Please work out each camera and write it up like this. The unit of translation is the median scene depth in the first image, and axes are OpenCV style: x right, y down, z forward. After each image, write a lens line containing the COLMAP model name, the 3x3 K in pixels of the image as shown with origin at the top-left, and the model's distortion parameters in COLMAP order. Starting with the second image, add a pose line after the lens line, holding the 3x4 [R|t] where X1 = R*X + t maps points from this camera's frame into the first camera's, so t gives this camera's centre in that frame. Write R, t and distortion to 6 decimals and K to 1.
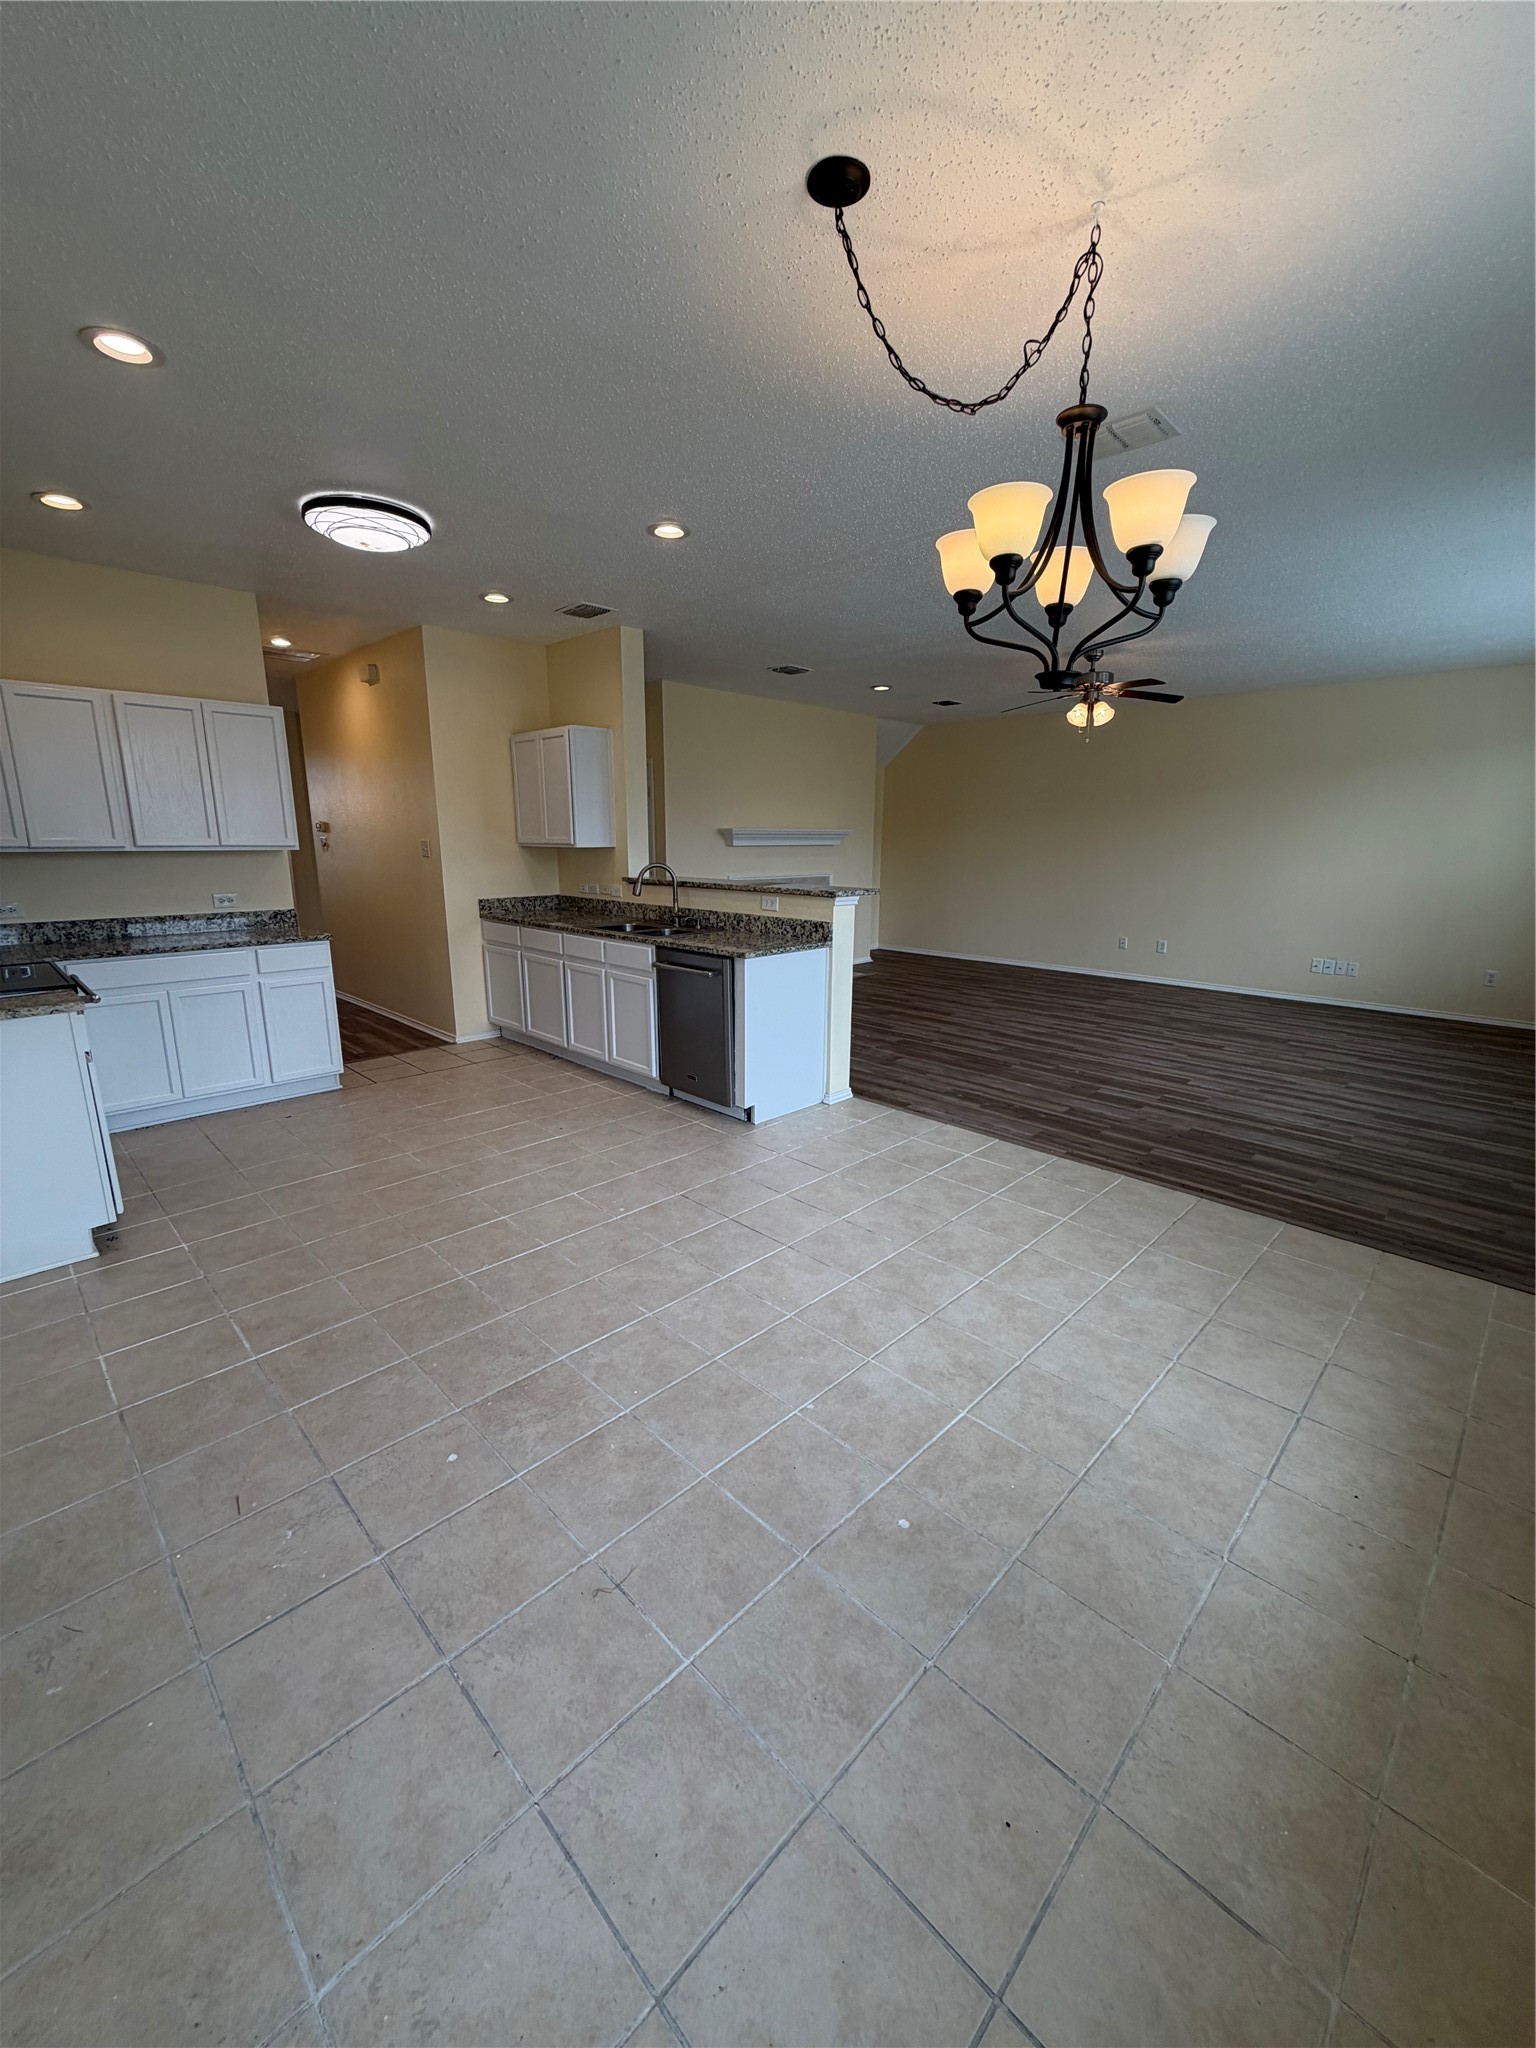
lens RADIAL K [[817.6, 0, 769.6], [0, 817.6, 1033.3], [0, 0, 1]] dist [0.002109, 0.000182]
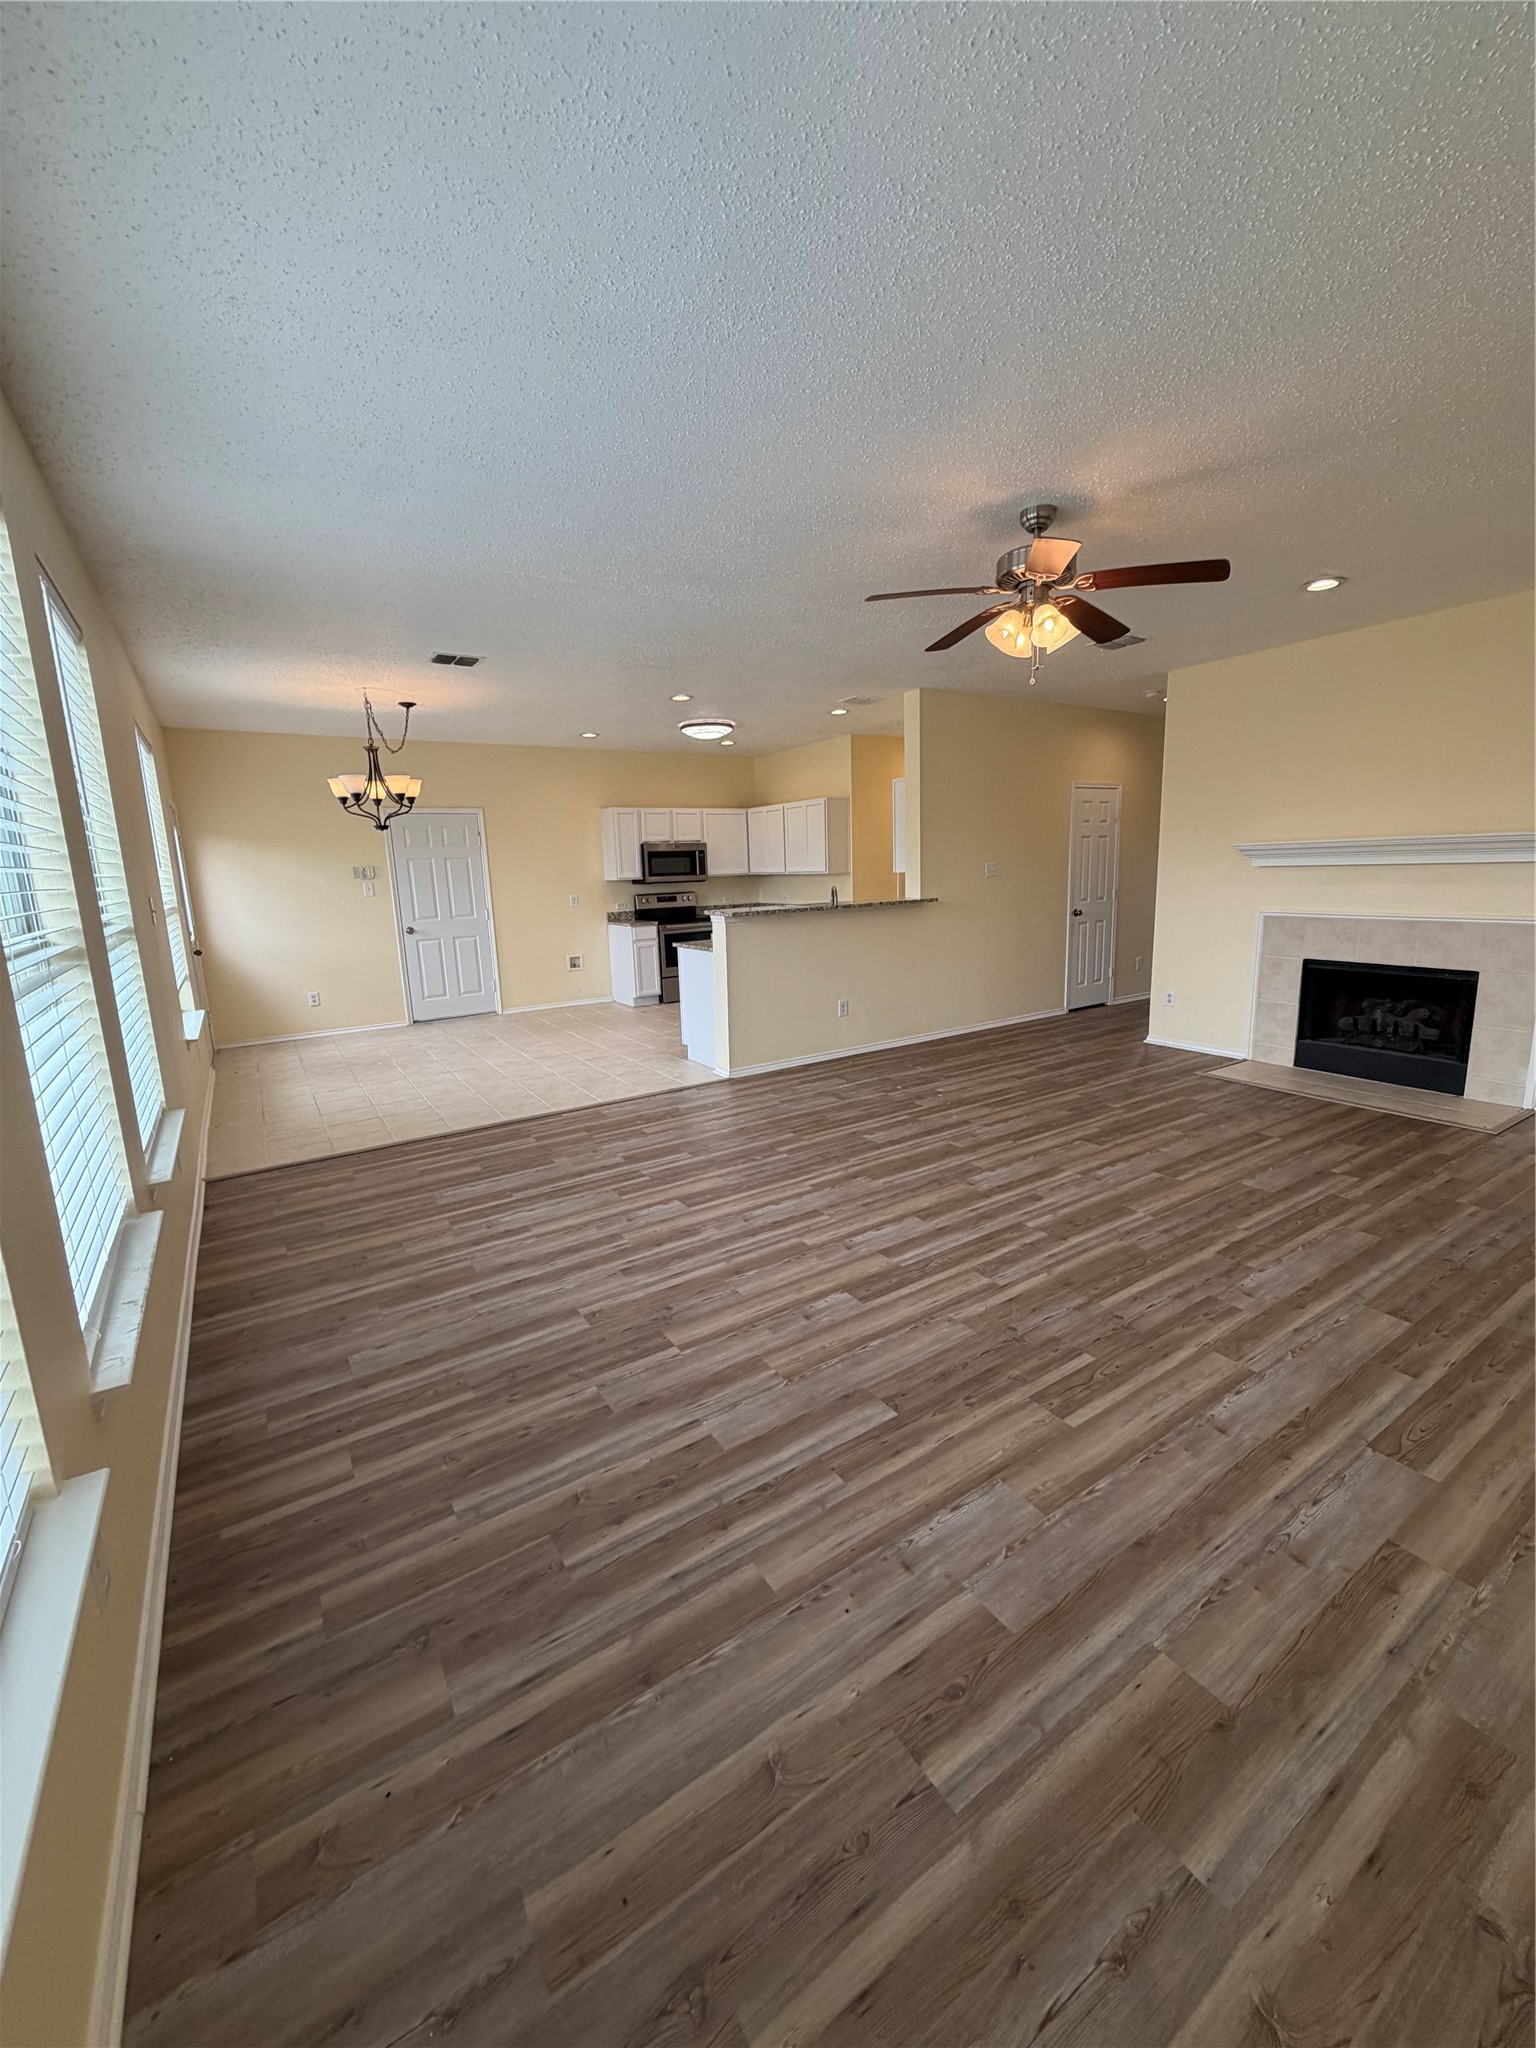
lens RADIAL K [[817.6, 0, 773.5], [0, 817.6, 1012.5], [0, 0, 1]] dist [0.002109, 0.000182]
pose [[-0.214398, 0.177496, -0.960483, 1.318078], [-0.203183, 0.953734, 0.221603, -0.320765], [0.955379, 0.242666, -0.168415, 1.306643]]
